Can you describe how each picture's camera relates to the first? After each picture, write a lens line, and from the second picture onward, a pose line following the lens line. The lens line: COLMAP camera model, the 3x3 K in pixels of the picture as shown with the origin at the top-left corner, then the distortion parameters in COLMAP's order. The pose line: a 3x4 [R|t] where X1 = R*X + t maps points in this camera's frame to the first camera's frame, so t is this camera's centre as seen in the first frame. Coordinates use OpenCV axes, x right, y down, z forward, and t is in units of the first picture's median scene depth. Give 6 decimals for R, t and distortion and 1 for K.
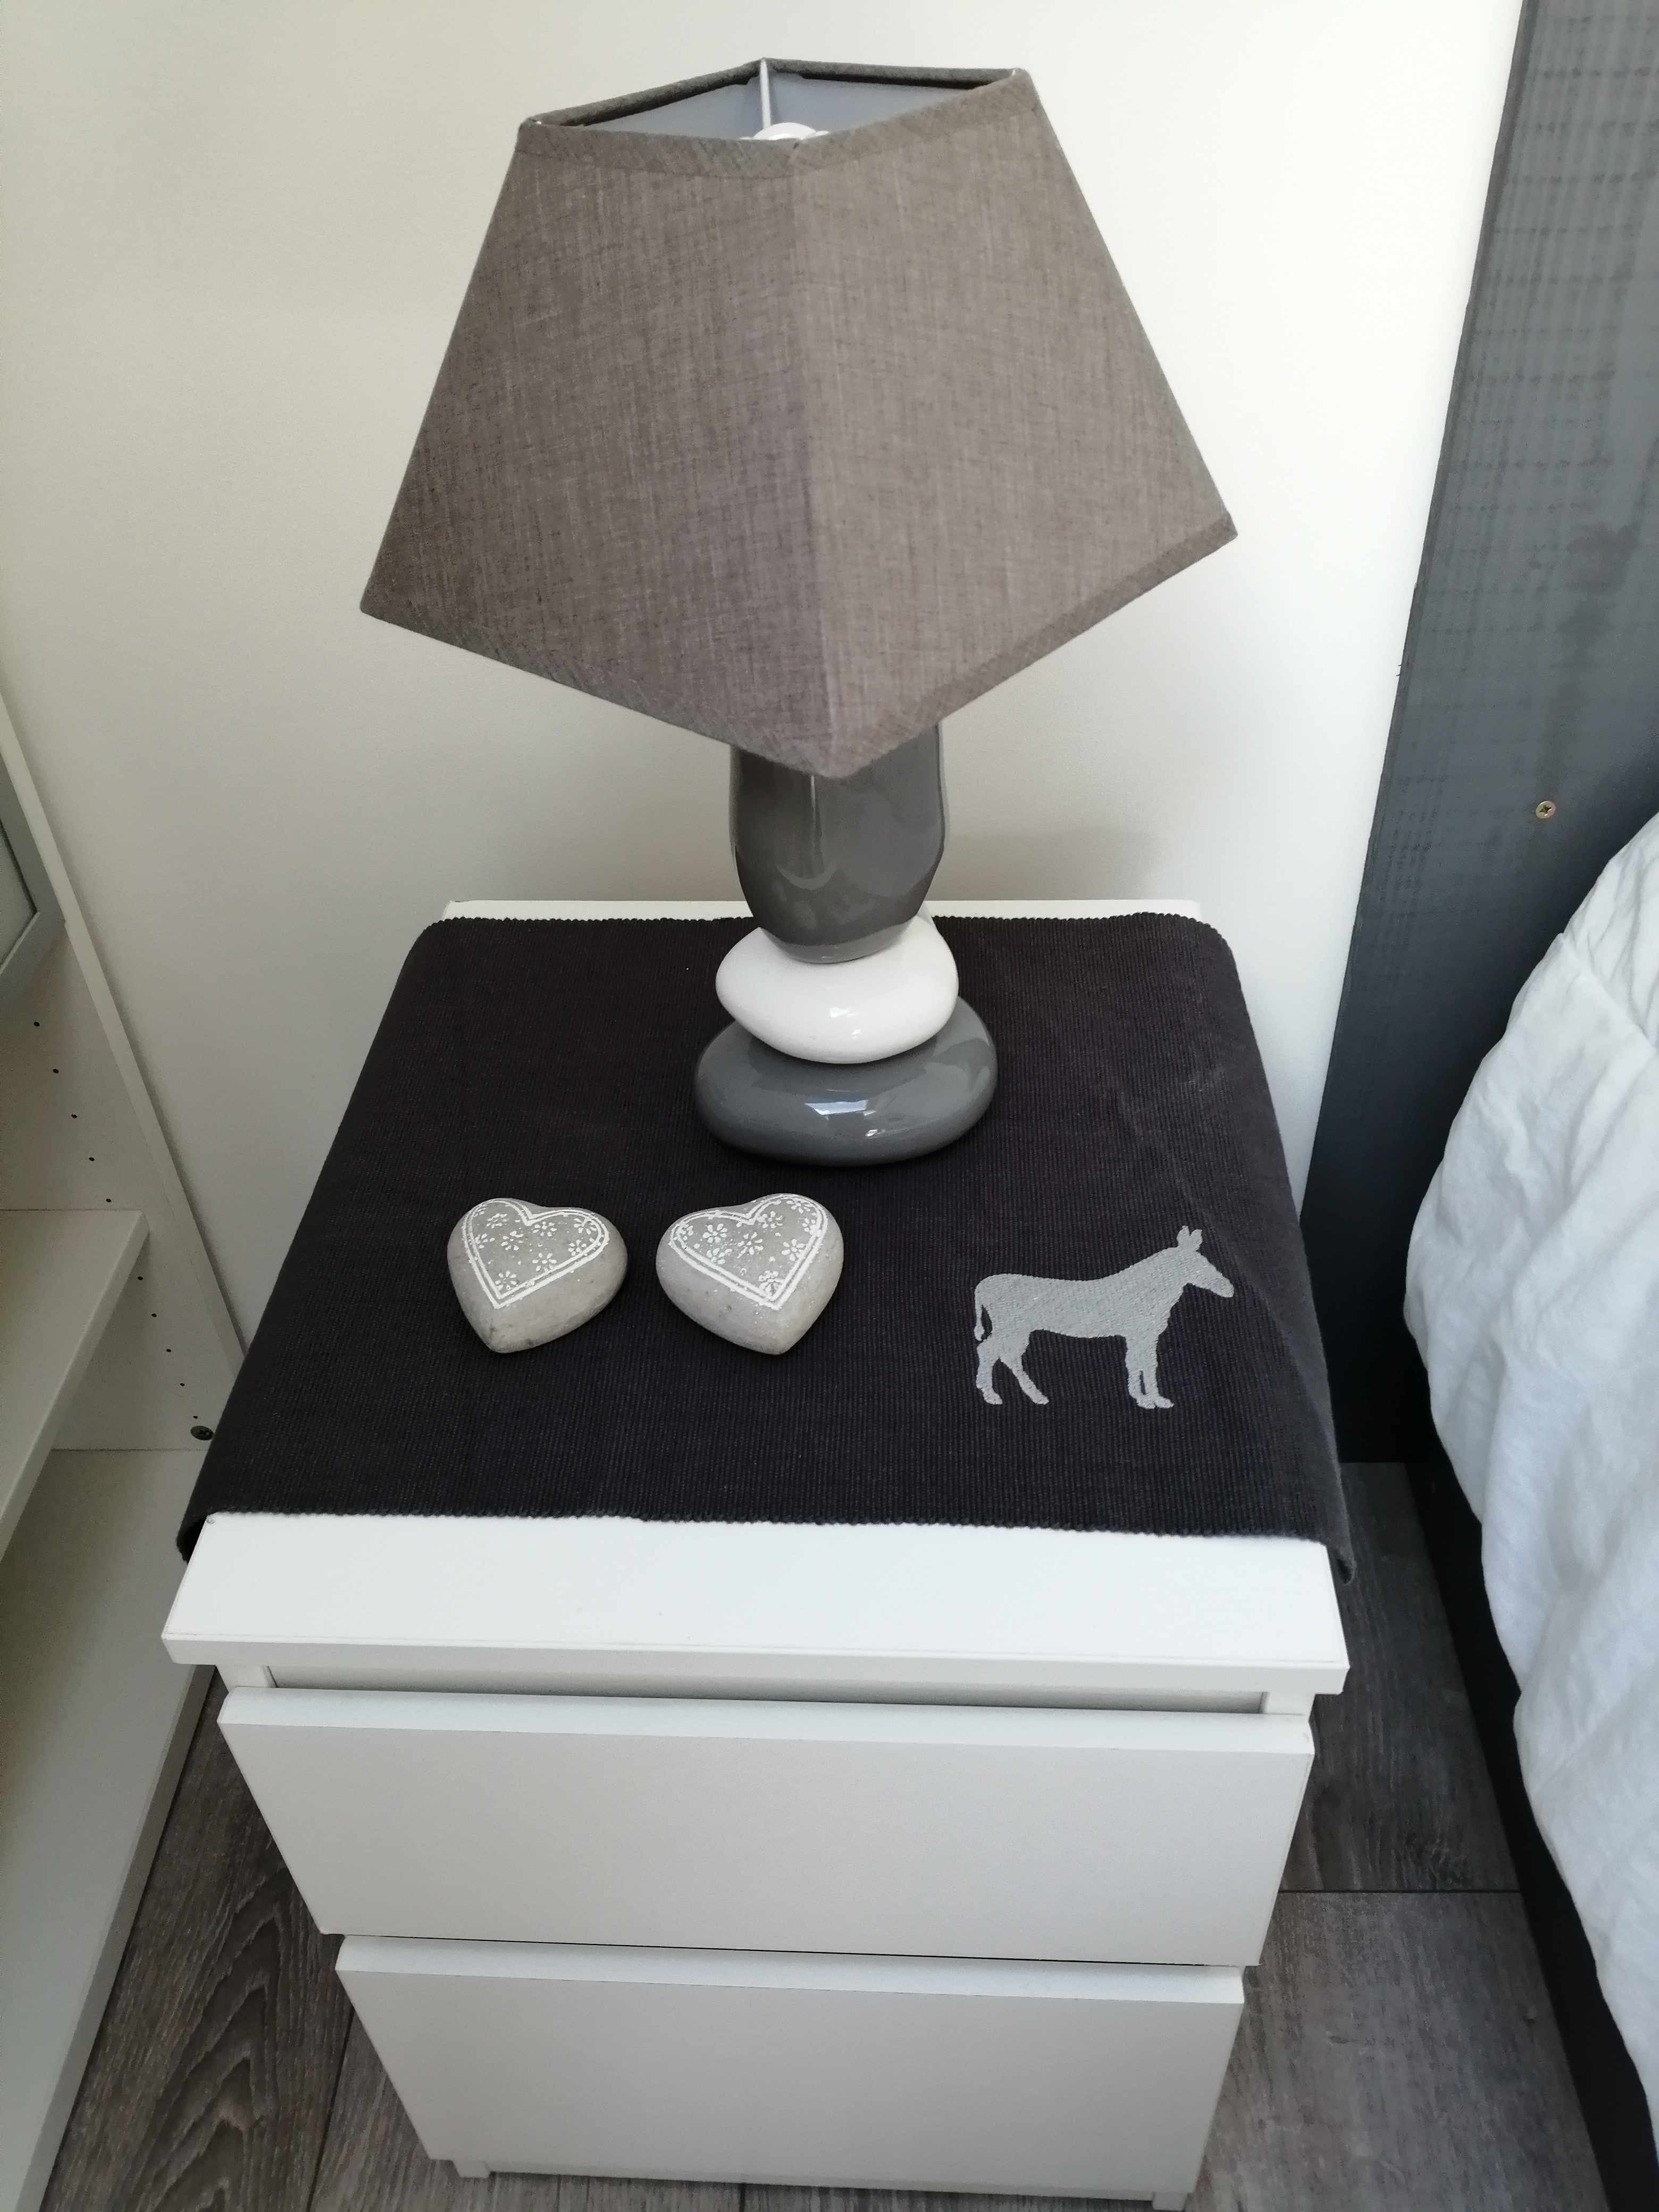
lens RADIAL K [[1762.0, 0, 835.9], [0, 1762.0, 1099.9], [0, 0, 1]] dist [-0.011574, 0.016870]
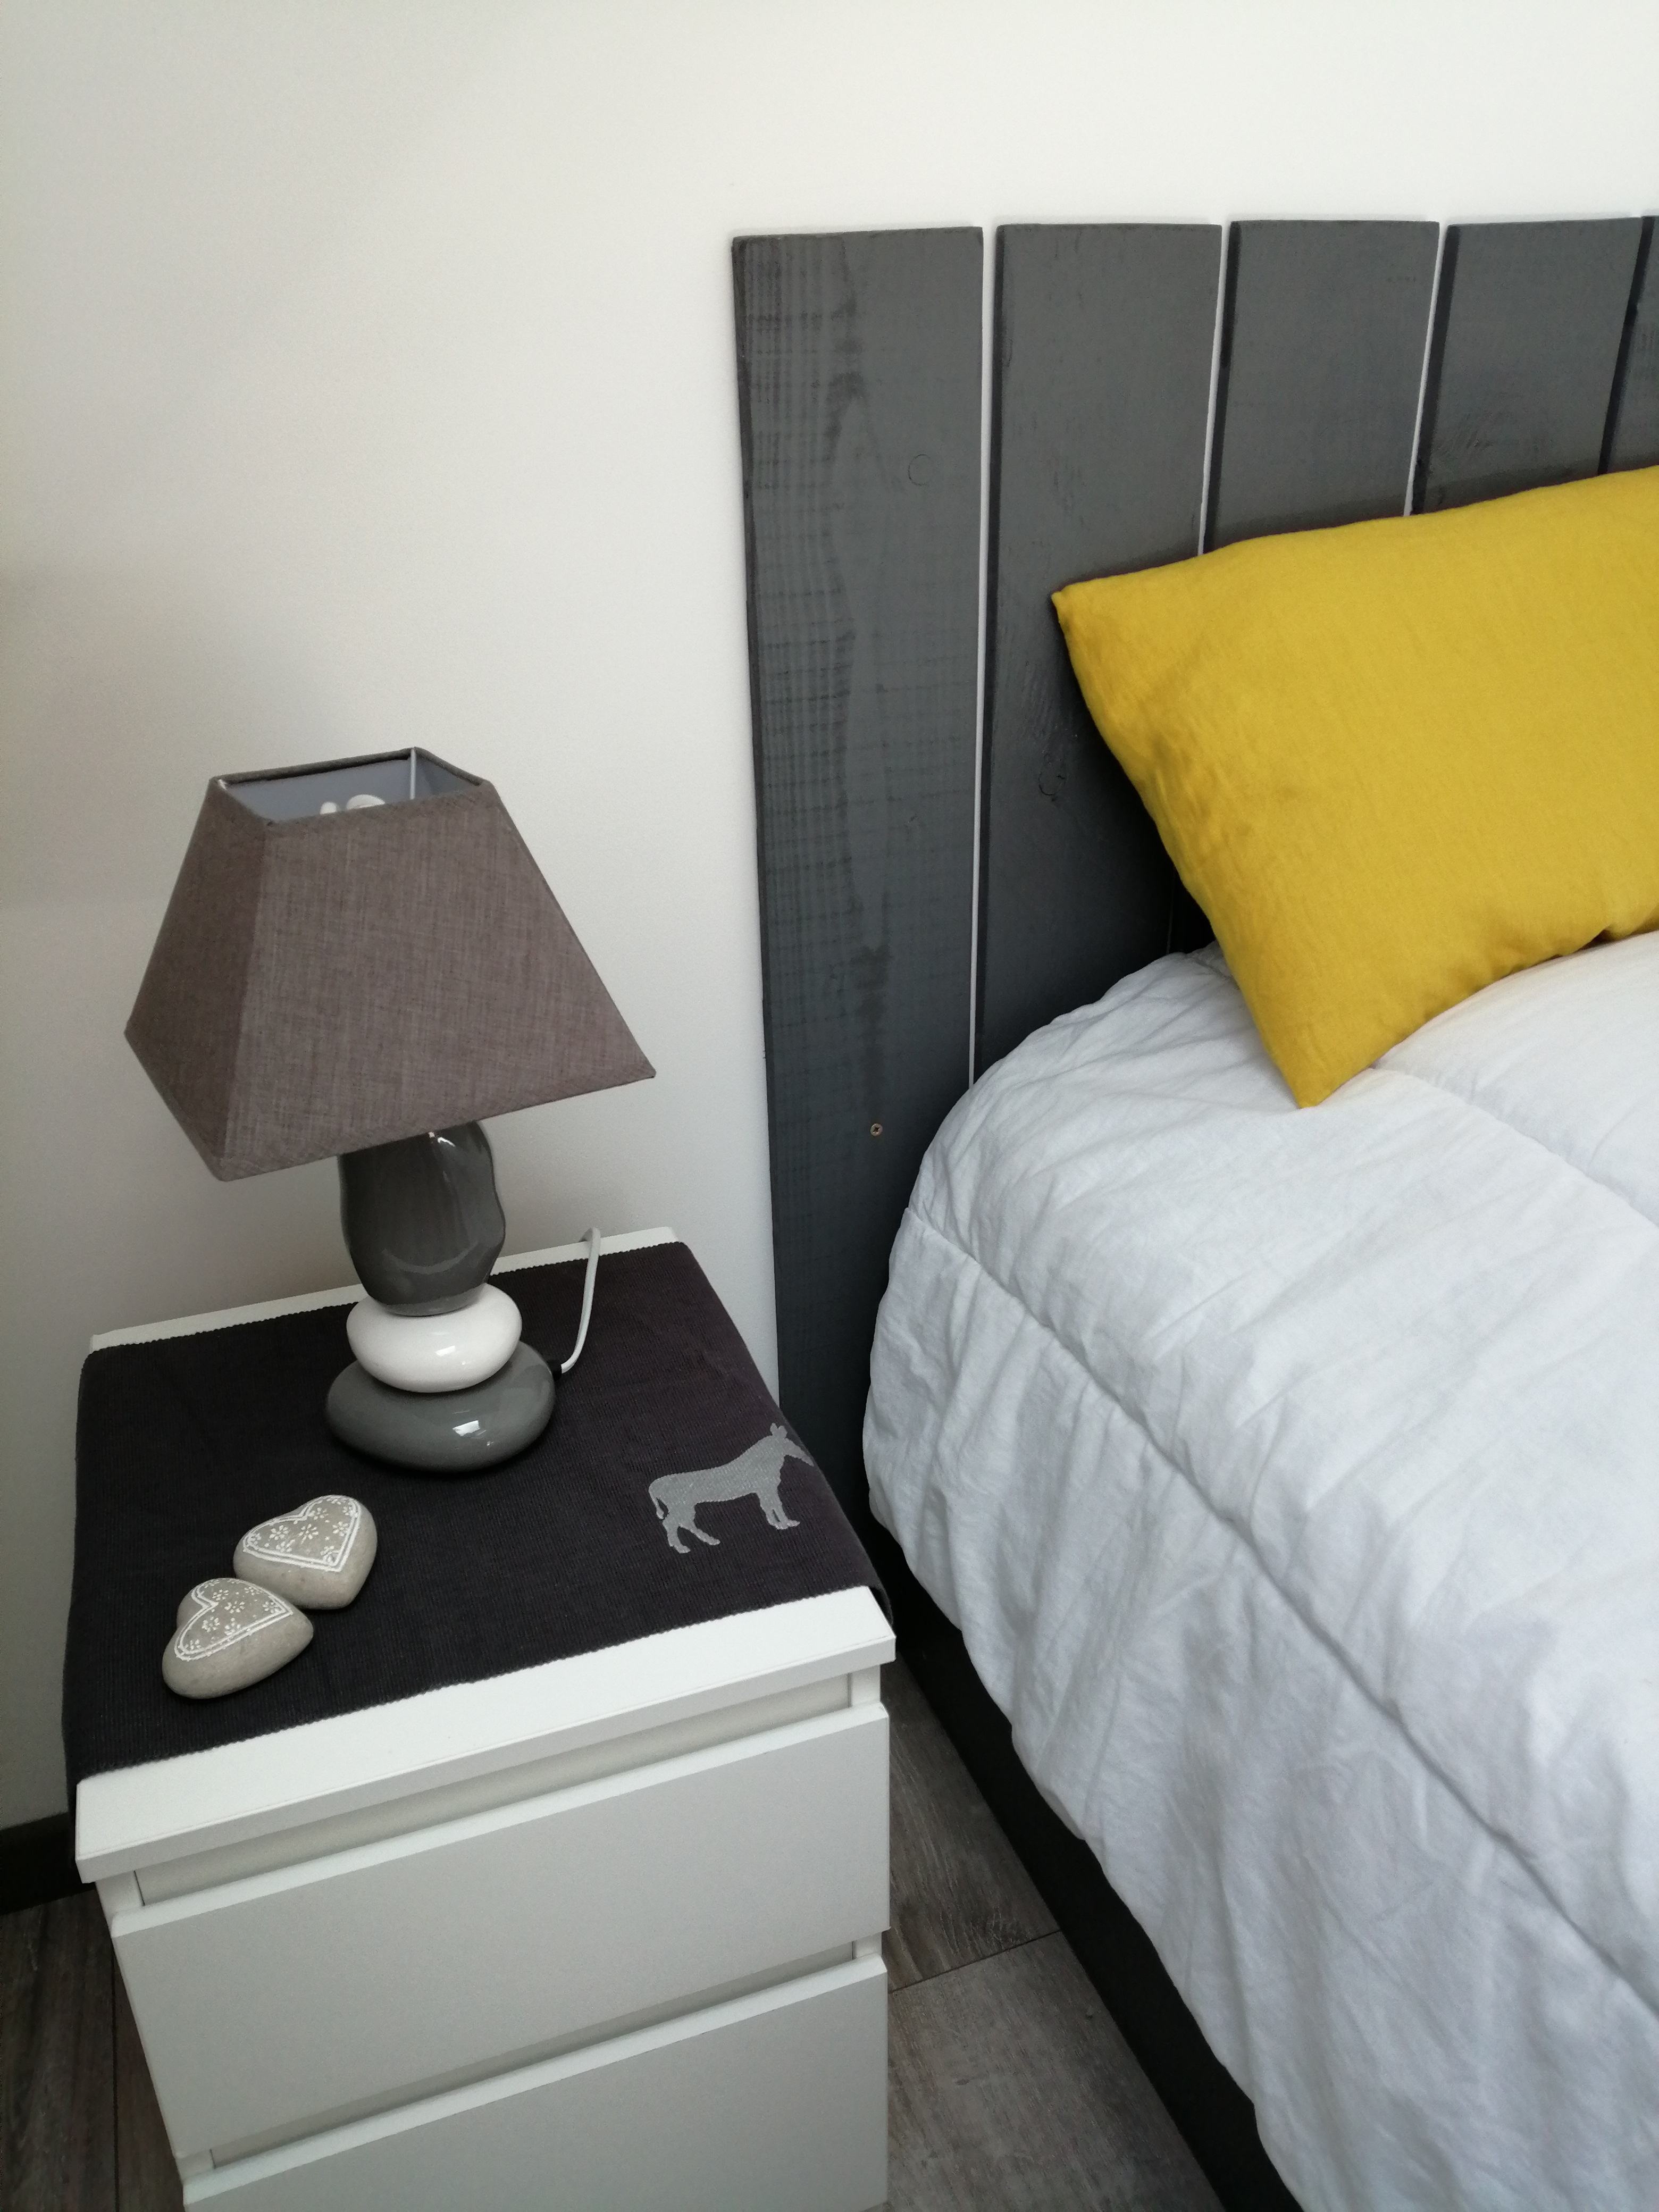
lens RADIAL K [[1762.0, 0, 828.8], [0, 1762.0, 1106.7], [0, 0, 1]] dist [-0.011574, 0.016870]
pose [[0.922754, -0.153253, 0.353608, -0.161962], [0.236276, 0.949834, -0.204914, 0.114647], [-0.304465, 0.272634, 0.912673, -0.360978]]
